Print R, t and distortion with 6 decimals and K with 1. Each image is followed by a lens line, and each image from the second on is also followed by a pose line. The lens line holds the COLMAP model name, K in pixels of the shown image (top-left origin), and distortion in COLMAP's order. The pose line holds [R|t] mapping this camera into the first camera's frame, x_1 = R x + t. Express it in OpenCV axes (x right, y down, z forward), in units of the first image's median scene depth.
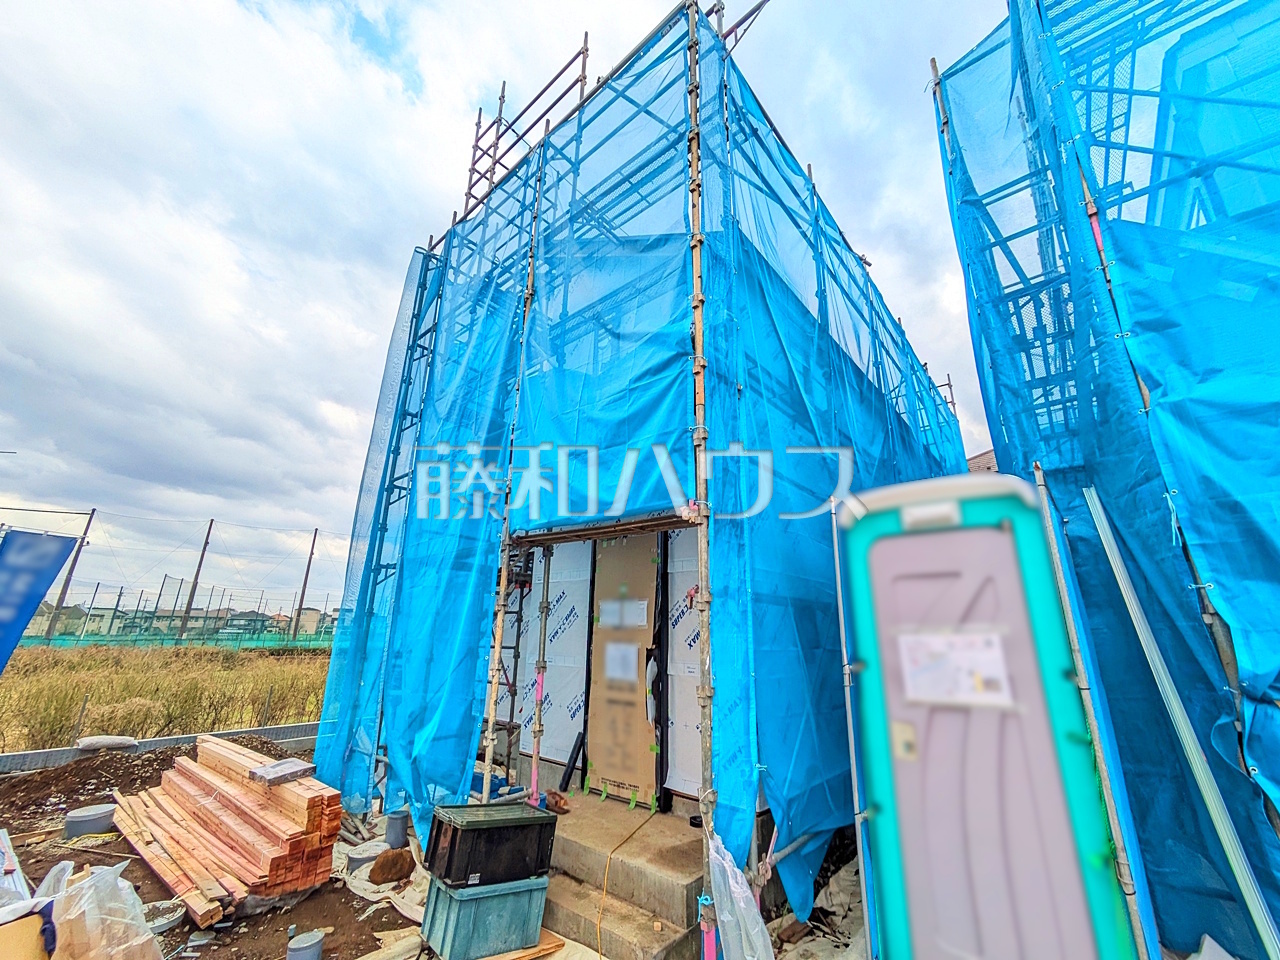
lens RADIAL K [[505.5, 0, 639.3], [0, 505.5, 482.1], [0, 0, 1]] dist [-0.001007, 0.000970]
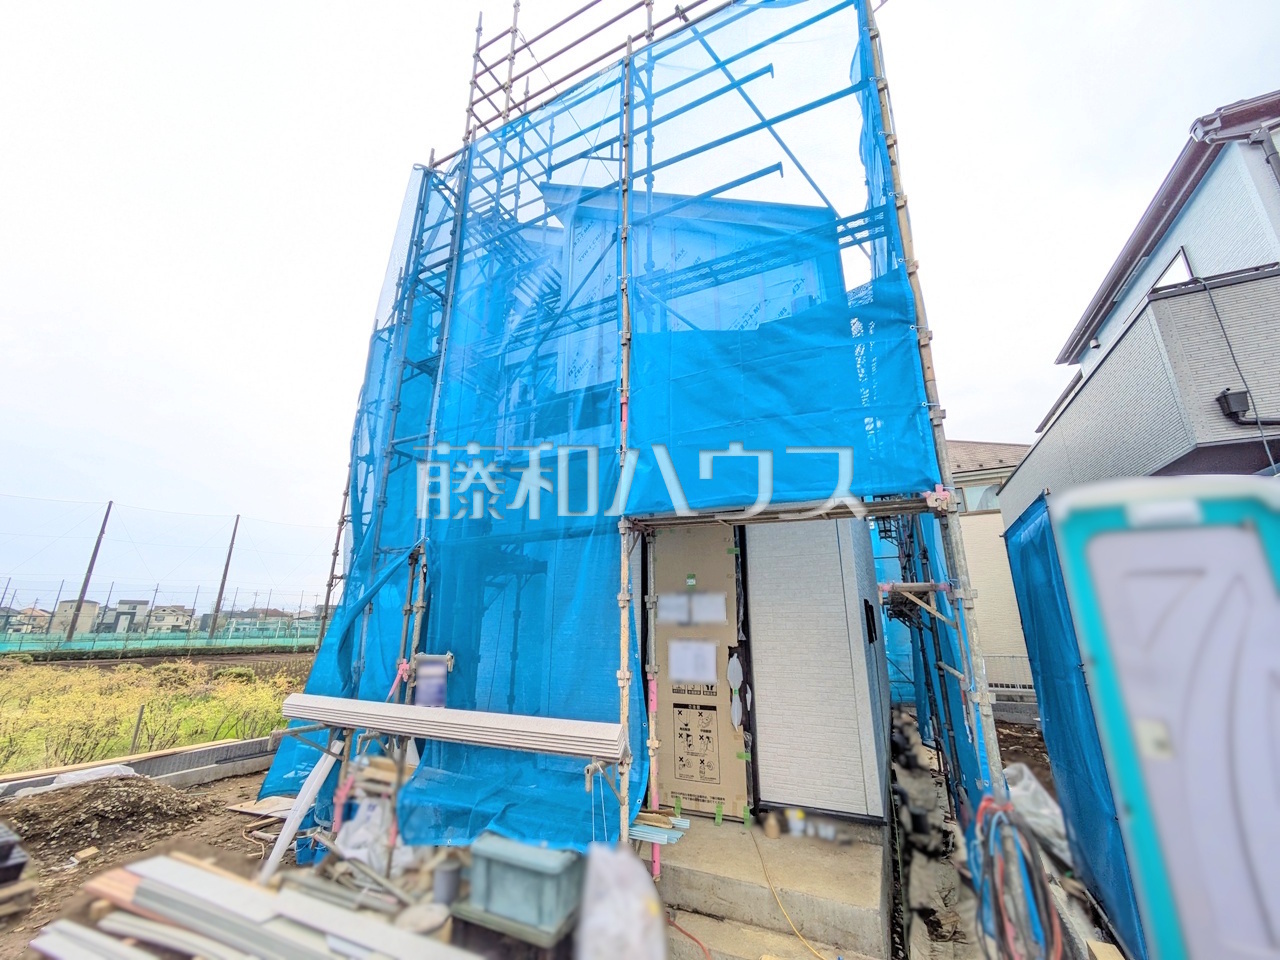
lens RADIAL K [[505.5, 0, 639.3], [0, 505.5, 482.1], [0, 0, 1]] dist [-0.001007, 0.000970]
pose [[0.965658, 0.057301, 0.253419, -0.421921], [-0.061508, 0.998069, 0.008702, 0.036423], [-0.252431, -0.023991, 0.967318, 0.176612]]
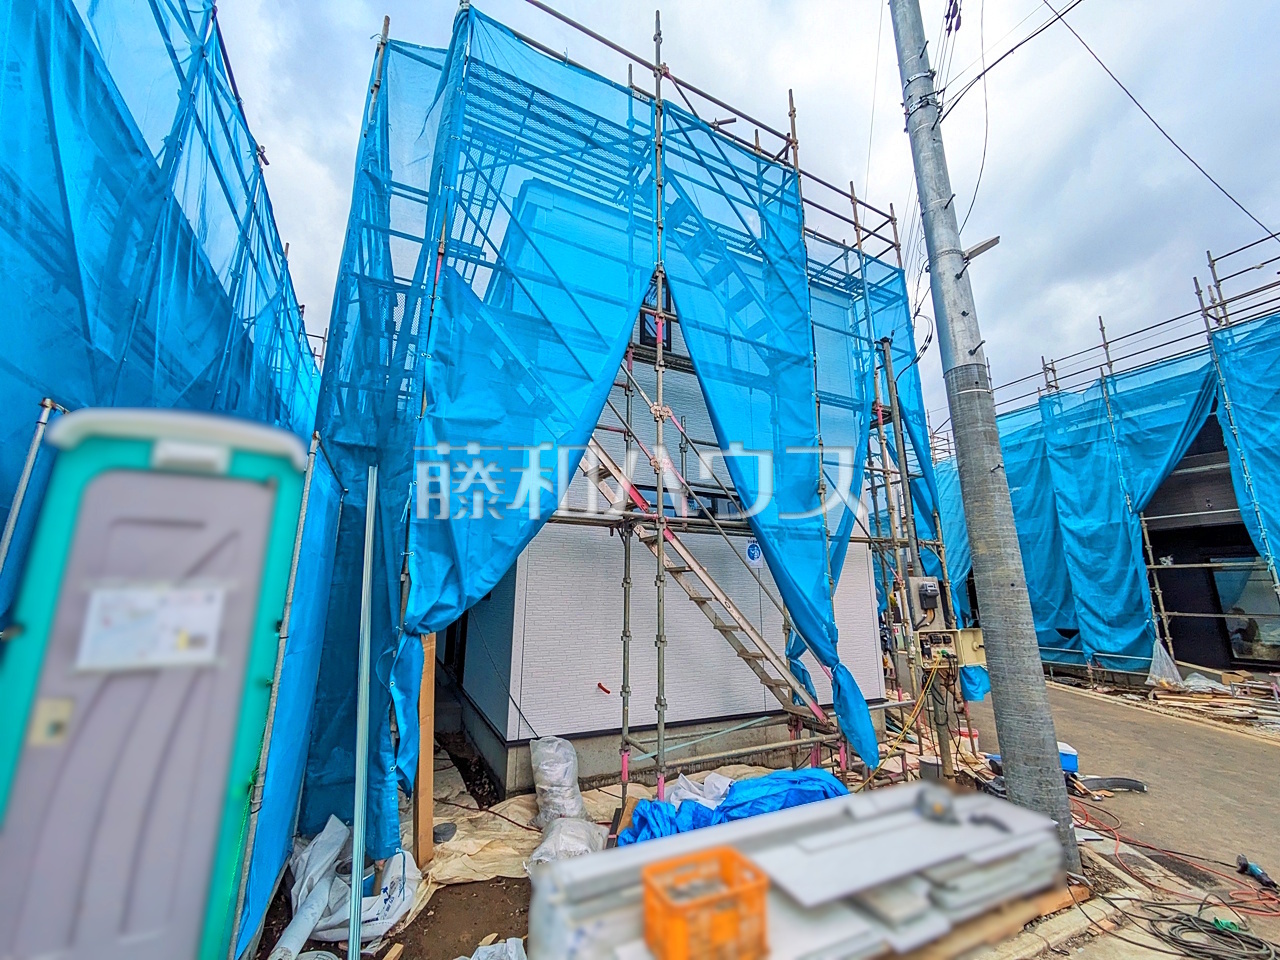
lens RADIAL K [[505.5, 0, 639.3], [0, 505.5, 482.1], [0, 0, 1]] dist [-0.001007, 0.000970]
pose [[0.383609, 0.188327, 0.904089, 0.054476], [-0.265844, 0.960065, -0.087188, -0.013090], [-0.884404, -0.206901, 0.418355, -0.037533]]
